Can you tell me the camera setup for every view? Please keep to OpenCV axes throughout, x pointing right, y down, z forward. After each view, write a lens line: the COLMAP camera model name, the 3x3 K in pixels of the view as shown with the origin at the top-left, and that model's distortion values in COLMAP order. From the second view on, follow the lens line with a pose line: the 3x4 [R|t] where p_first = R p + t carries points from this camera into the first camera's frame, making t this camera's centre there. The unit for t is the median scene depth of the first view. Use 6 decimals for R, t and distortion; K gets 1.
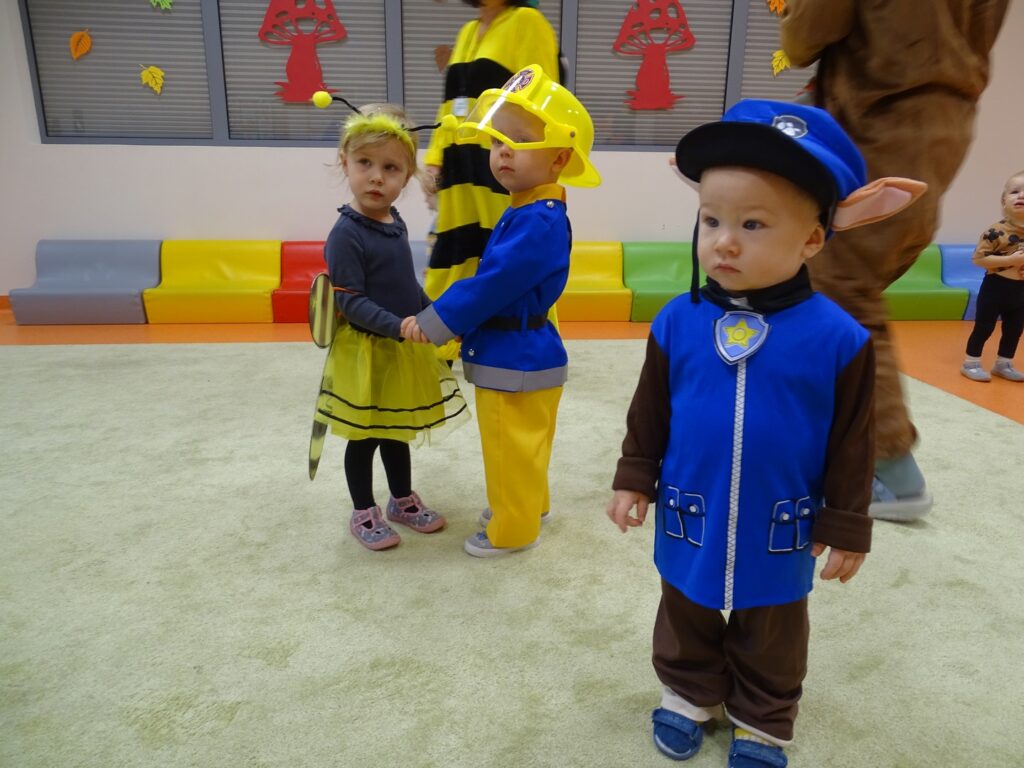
lens RADIAL K [[736.0, 0, 517.2], [0, 736.0, 386.5], [0, 0, 1]] dist [-0.012911, 0.003233]
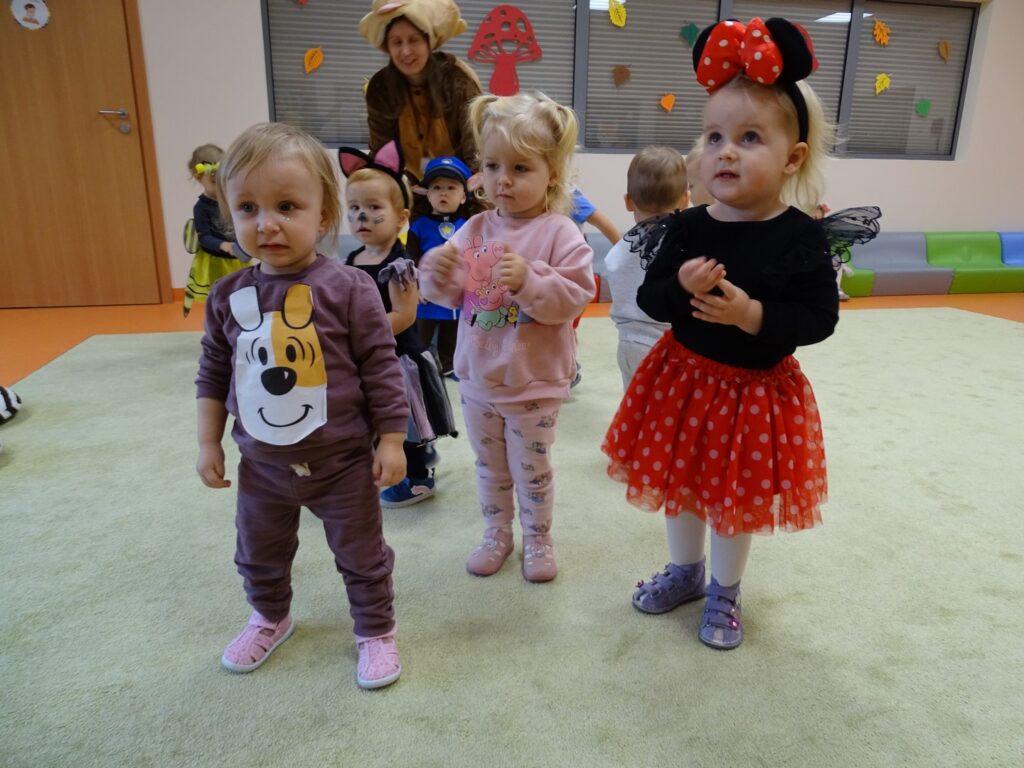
lens RADIAL K [[725.0, 0, 510.0], [0, 725.0, 380.8], [0, 0, 1]] dist [-0.024865, 0.013886]
pose [[0.992500, -0.034462, 0.117284, -0.434098], [0.033575, 0.999391, 0.009533, 0.021600], [-0.117541, -0.005524, 0.993053, -0.127350]]
